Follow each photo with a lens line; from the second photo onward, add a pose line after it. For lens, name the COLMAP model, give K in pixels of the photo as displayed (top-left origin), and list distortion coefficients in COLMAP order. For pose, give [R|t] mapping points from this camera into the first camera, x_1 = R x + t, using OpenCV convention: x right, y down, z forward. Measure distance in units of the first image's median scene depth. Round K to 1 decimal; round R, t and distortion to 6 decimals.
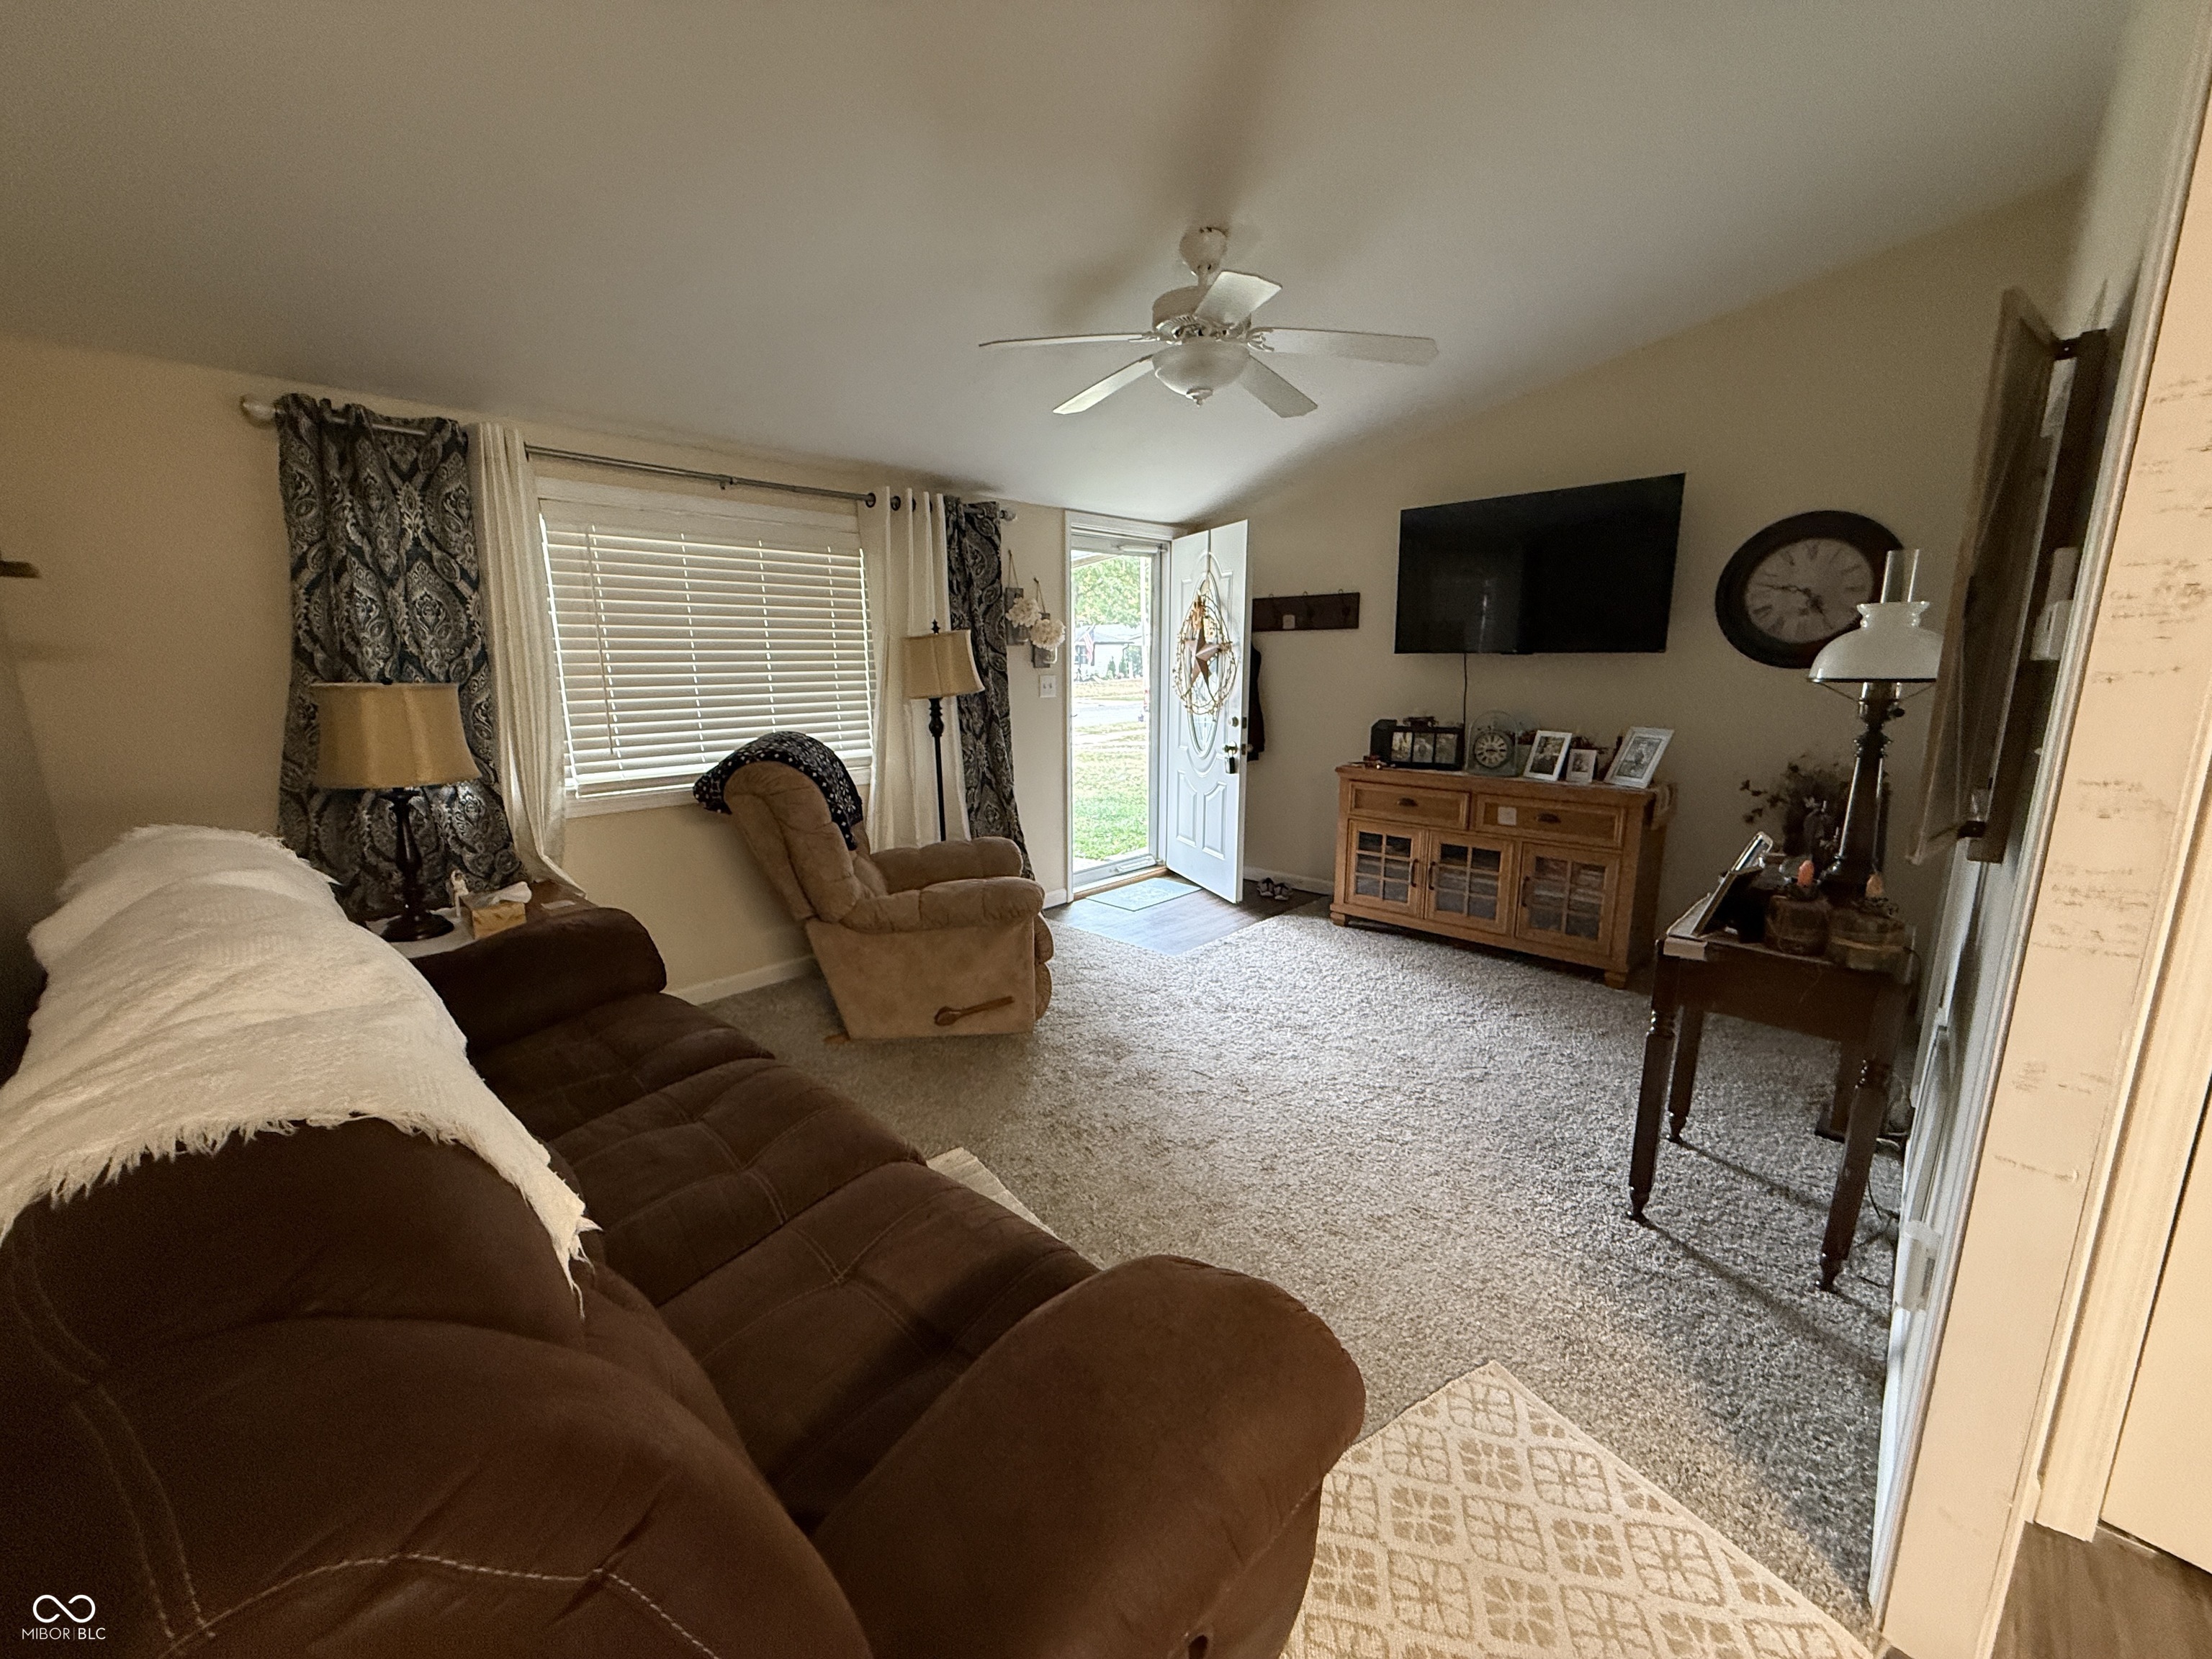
lens RADIAL K [[880.4, 0, 1119.3], [0, 880.4, 819.5], [0, 0, 1]] dist [-0.002738, -0.000551]
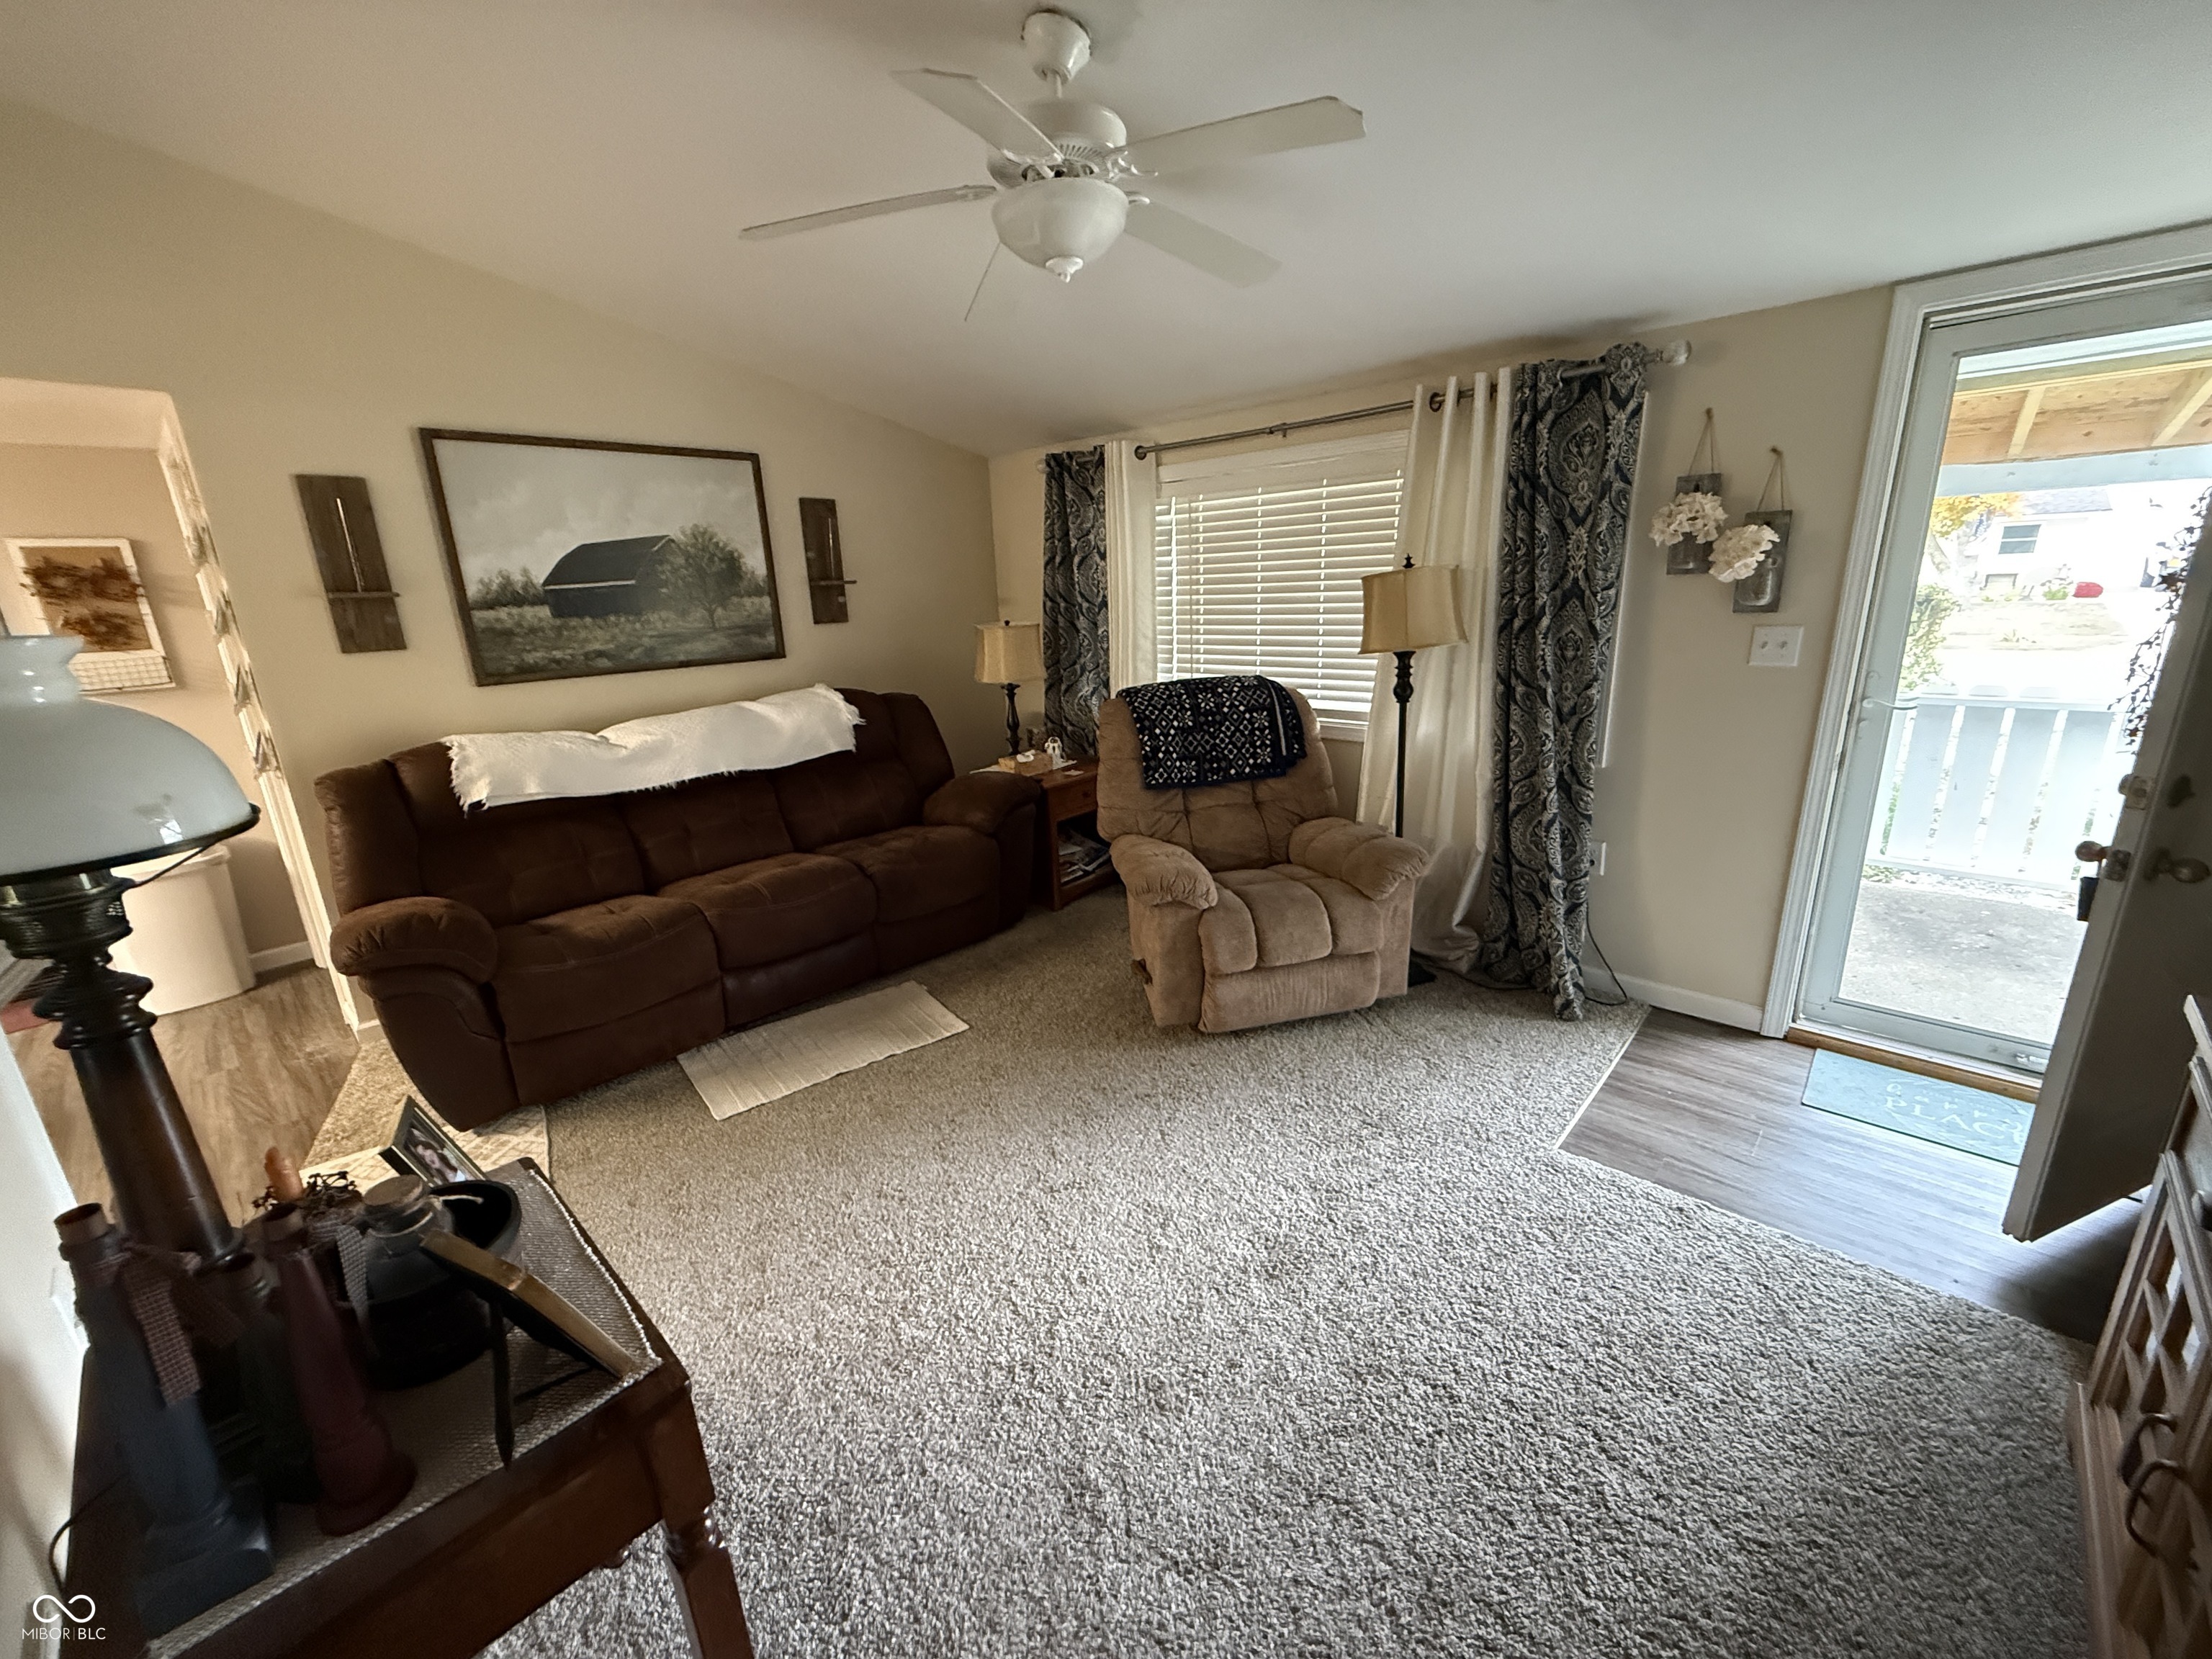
lens RADIAL K [[880.4, 0, 1104.3], [0, 880.4, 828.6], [0, 0, 1]] dist [-0.002738, -0.000551]
pose [[-0.007034, 0.255409, -0.966807, 0.630139], [-0.159787, 0.954121, 0.253220, -0.148081], [0.987127, 0.156264, 0.034099, 0.755509]]
